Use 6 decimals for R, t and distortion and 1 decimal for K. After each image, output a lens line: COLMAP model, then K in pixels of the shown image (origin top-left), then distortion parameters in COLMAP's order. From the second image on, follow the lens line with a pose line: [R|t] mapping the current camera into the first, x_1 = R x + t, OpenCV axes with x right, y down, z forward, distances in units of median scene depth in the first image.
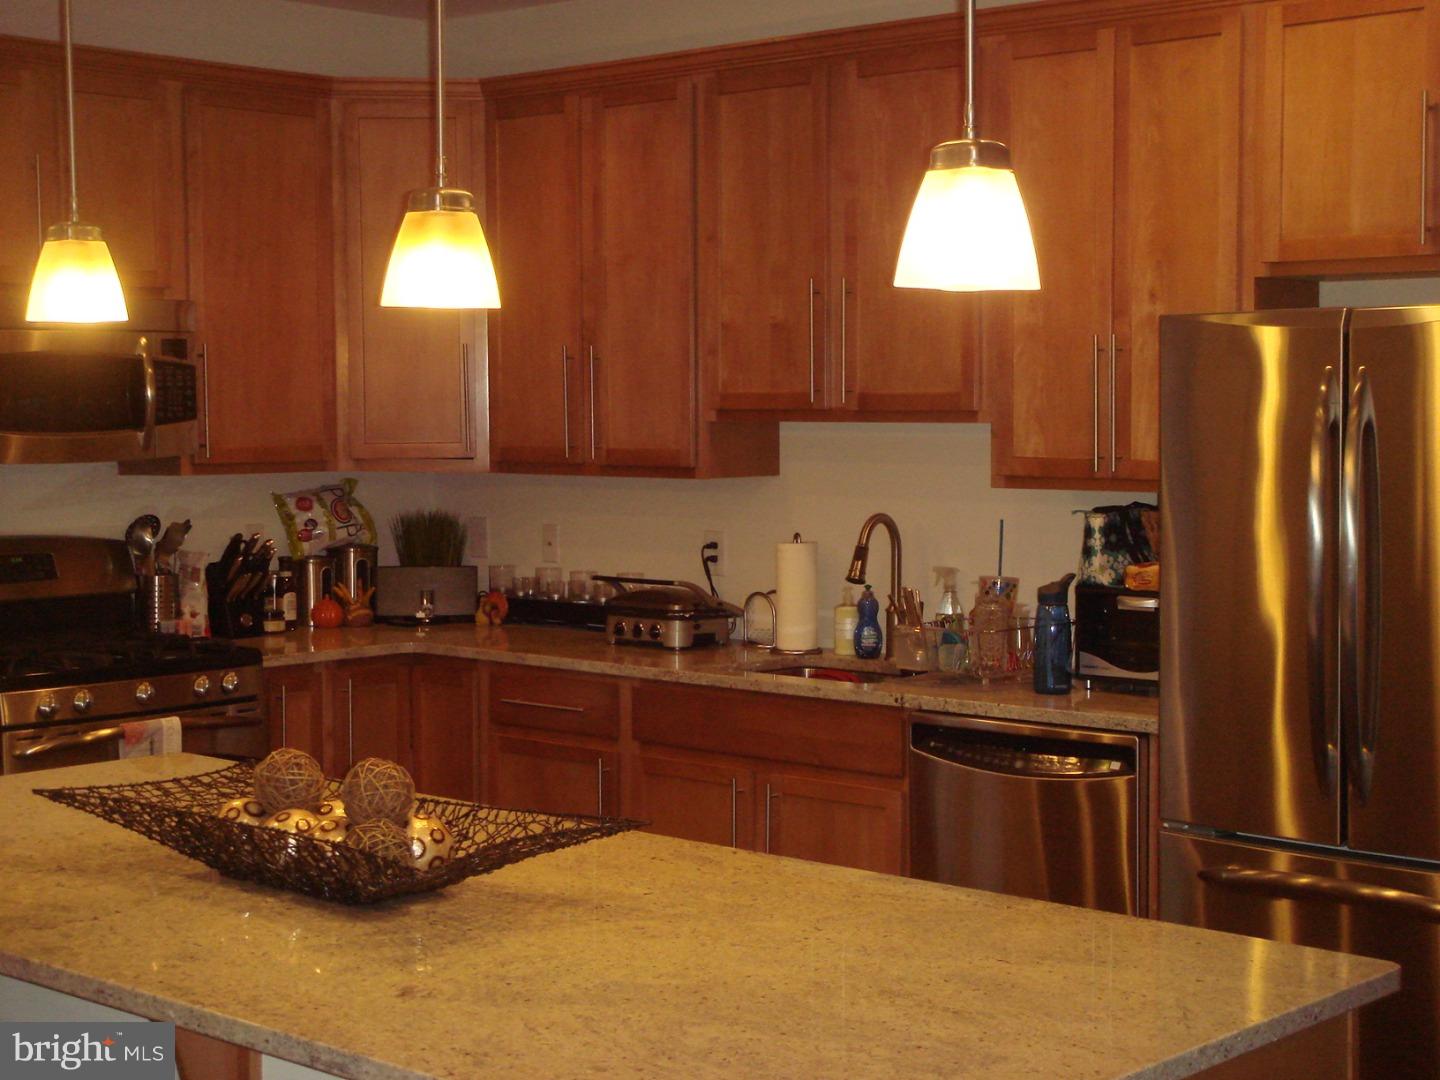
lens RADIAL K [[2322.6, 0, 719.0], [0, 2322.6, 540.6], [0, 0, 1]] dist [0.028143, 0.000000]
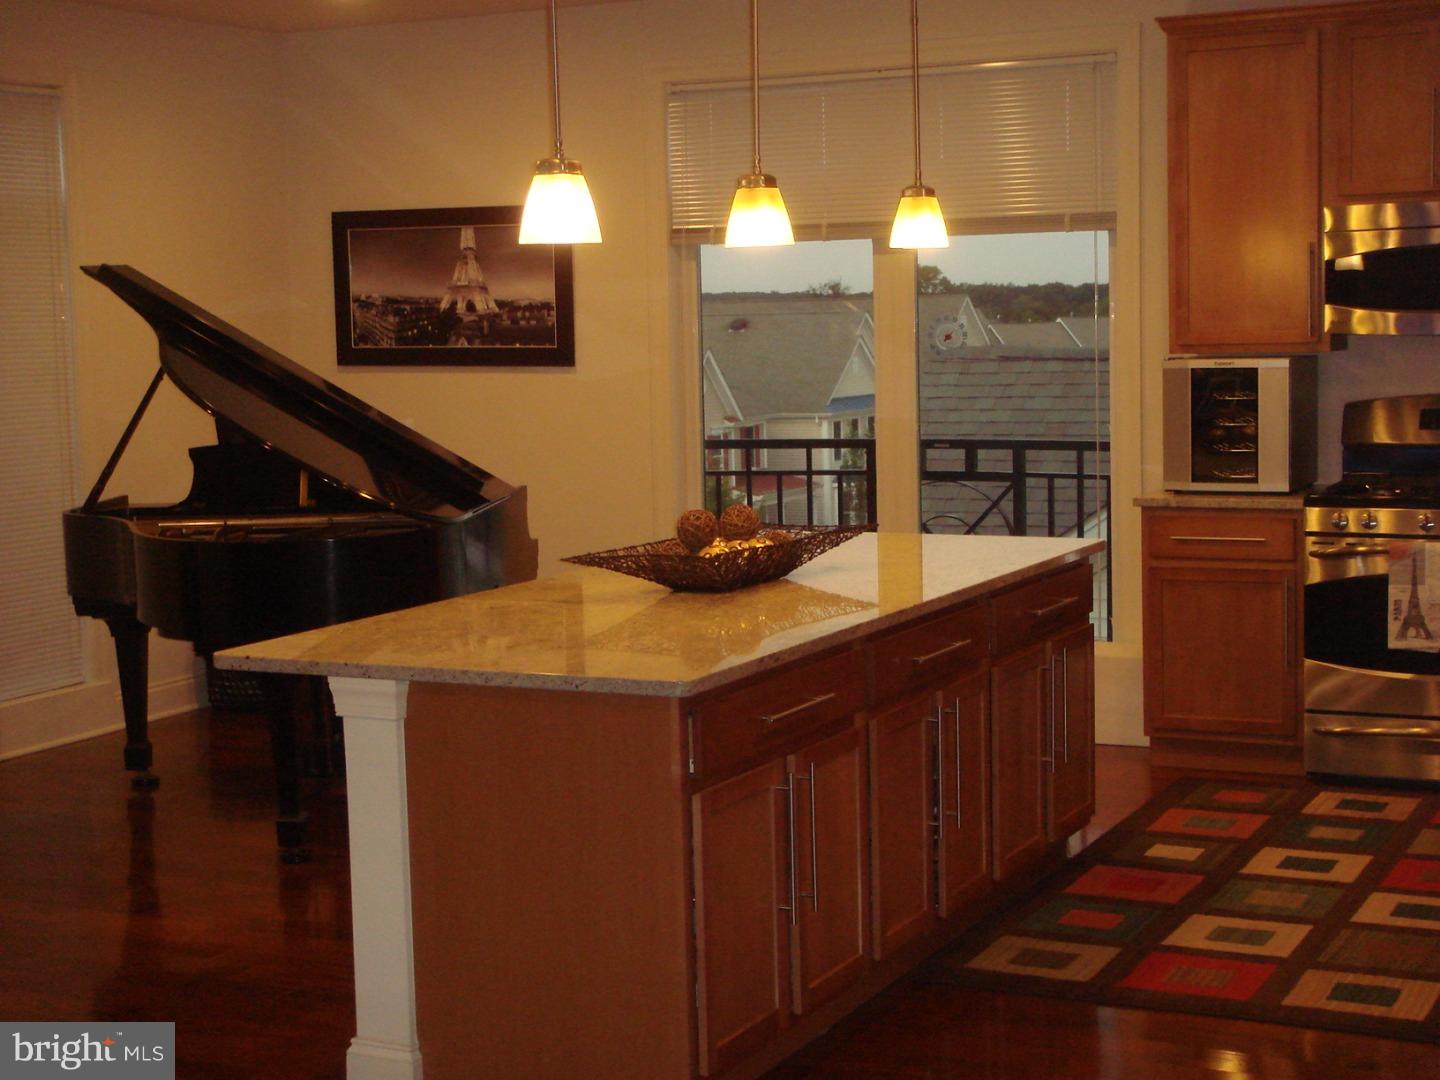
lens RADIAL K [[2322.6, 0, 715.6], [0, 2322.6, 537.6], [0, 0, 1]] dist [0.028143, 0.000000]
pose [[0.266550, 0.096869, -0.958941, 0.766604], [-0.038176, 0.995217, 0.089922, -0.020990], [0.963065, 0.012639, 0.268973, 0.272362]]
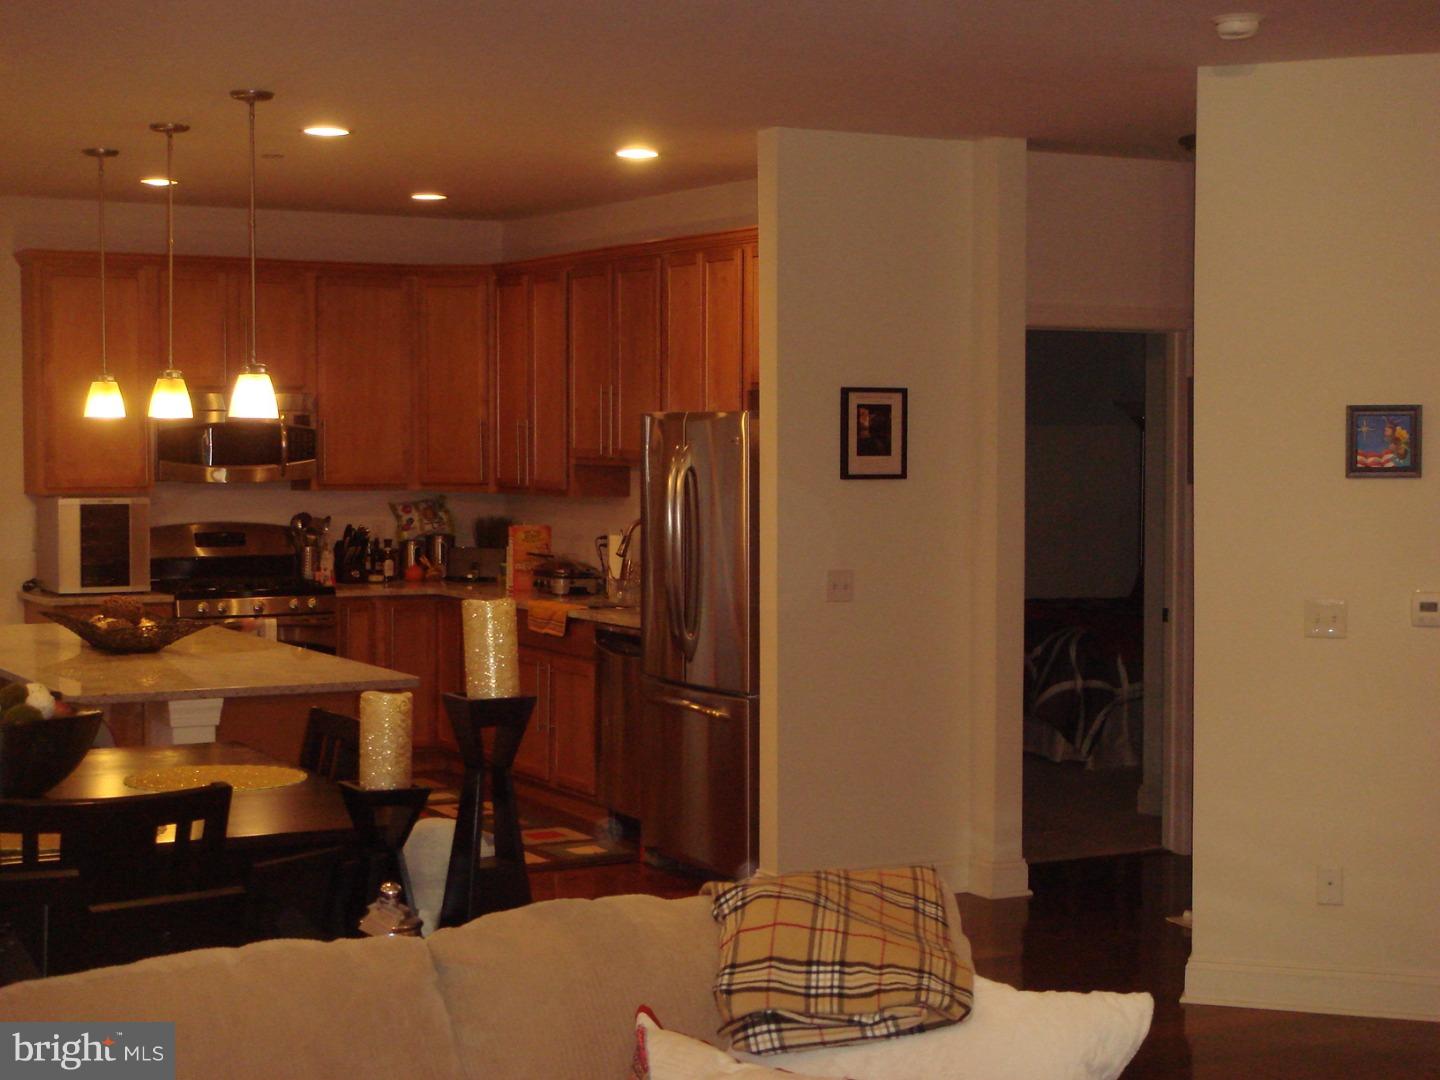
lens RADIAL K [[2322.6, 0, 709.9], [0, 2322.6, 529.4], [0, 0, 1]] dist [0.028143, 0.000000]
pose [[0.947392, 0.022322, -0.319295, 0.626573], [-0.029033, 0.999446, -0.016272, 0.022068], [0.318755, 0.024686, 0.947516, -0.594821]]
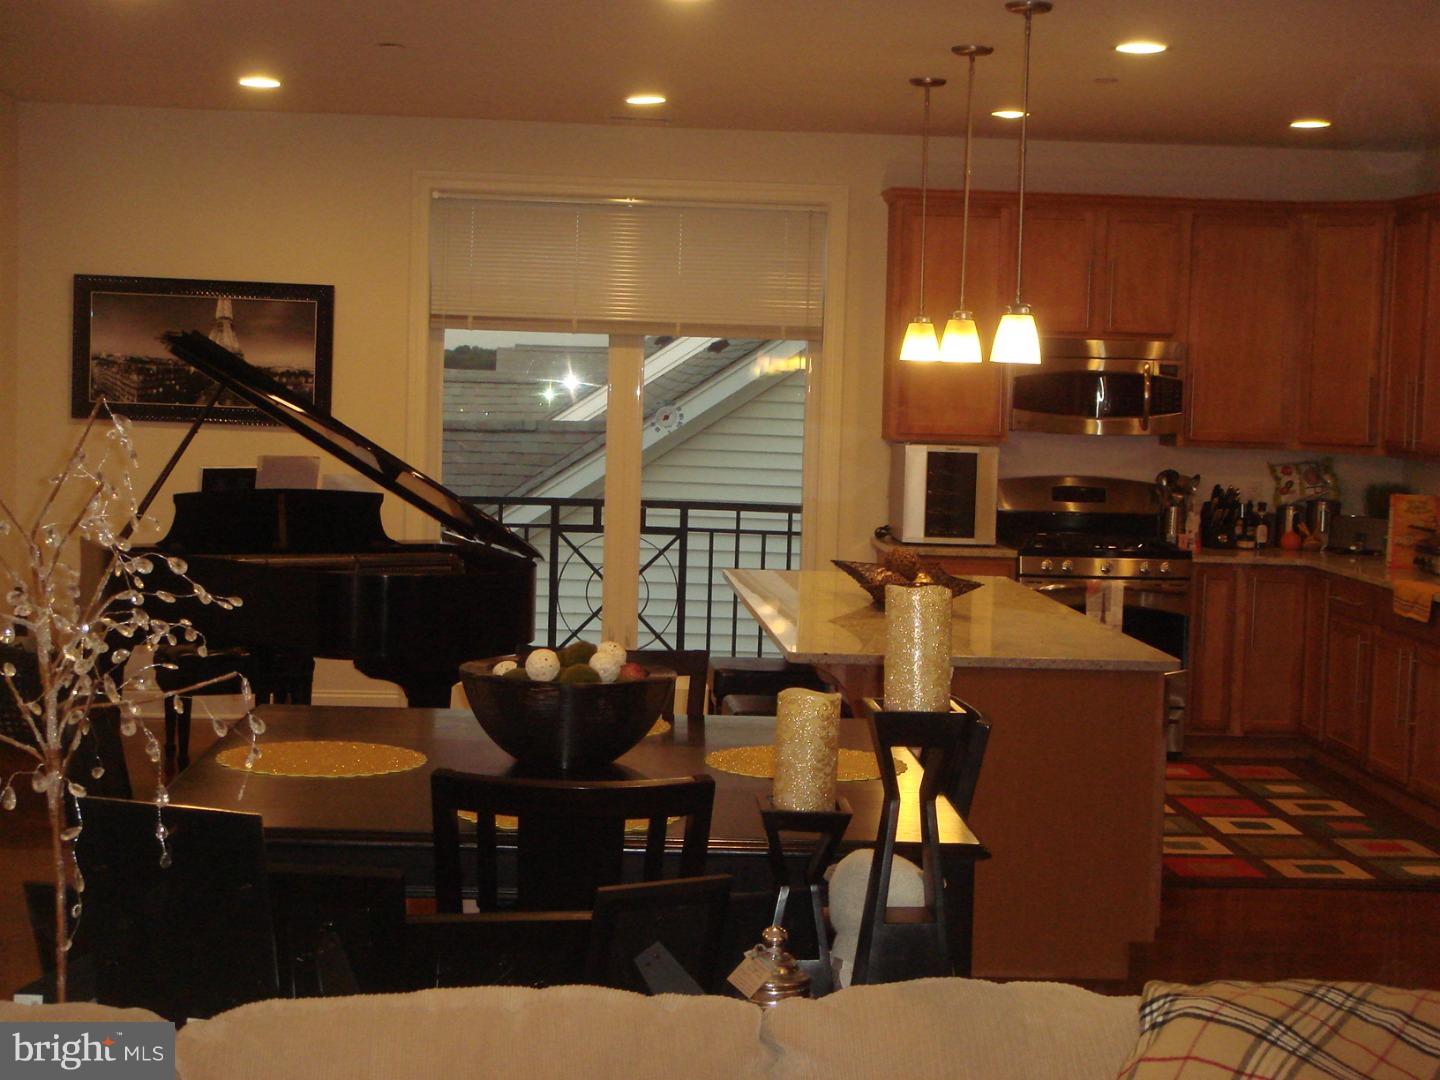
lens RADIAL K [[2322.6, 0, 713.9], [0, 2322.6, 538.3], [0, 0, 1]] dist [0.028143, 0.000000]
pose [[0.721143, 0.078427, -0.688333, 0.674965], [-0.078250, 0.996434, 0.031551, 0.011086], [0.688353, 0.031110, 0.724708, -0.430939]]
